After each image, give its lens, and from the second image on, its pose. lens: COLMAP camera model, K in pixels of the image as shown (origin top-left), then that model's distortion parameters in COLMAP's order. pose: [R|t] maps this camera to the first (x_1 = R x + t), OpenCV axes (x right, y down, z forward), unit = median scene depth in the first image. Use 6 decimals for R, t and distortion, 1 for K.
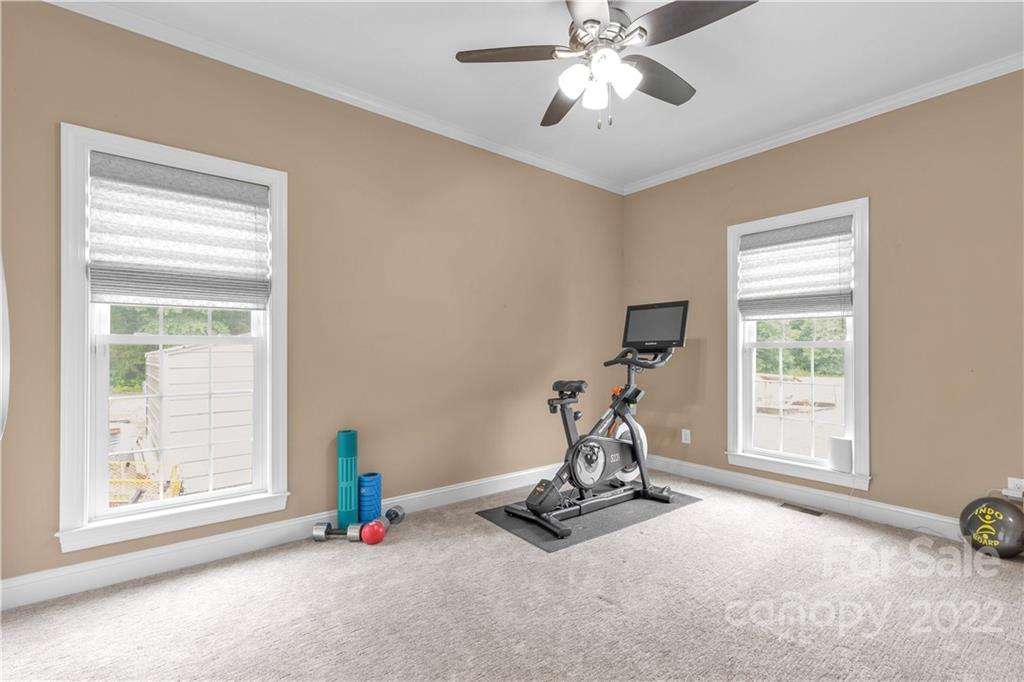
lens RADIAL K [[467.0, 0, 513.4], [0, 467.0, 347.8], [0, 0, 1]] dist [0.004197, 0.000488]
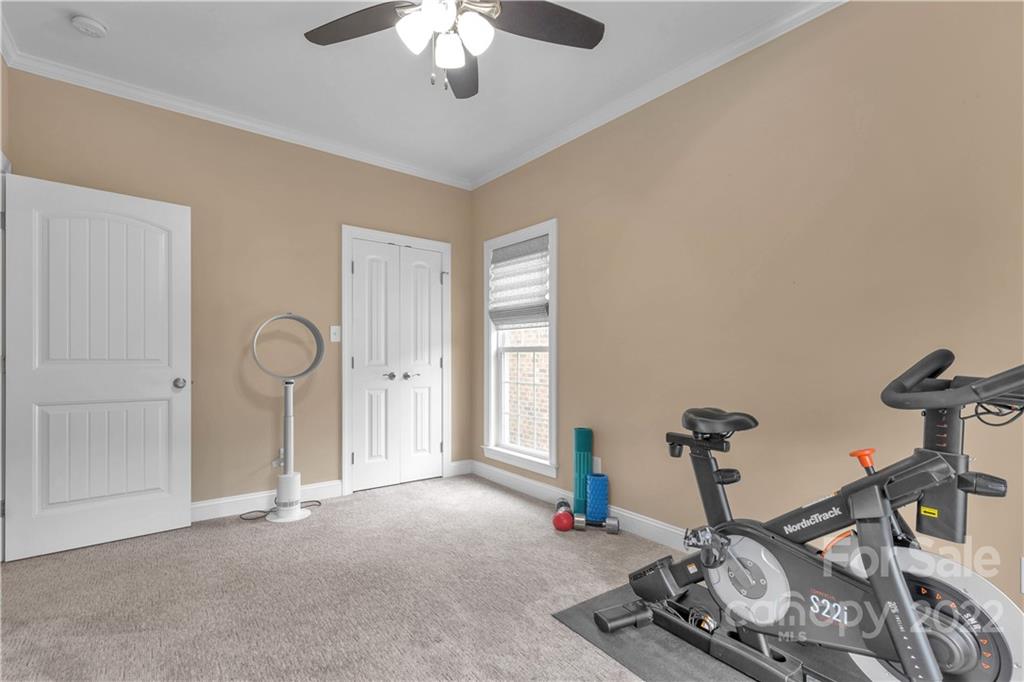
lens RADIAL K [[486.9, 0, 512.9], [0, 486.9, 349.1], [0, 0, 1]] dist [0.002500, 0.000325]
pose [[-0.033214, -0.011521, -0.999382, 0.885303], [-0.001537, 0.999933, -0.011476, 0.002432], [0.999447, 0.001155, -0.033230, 0.945593]]
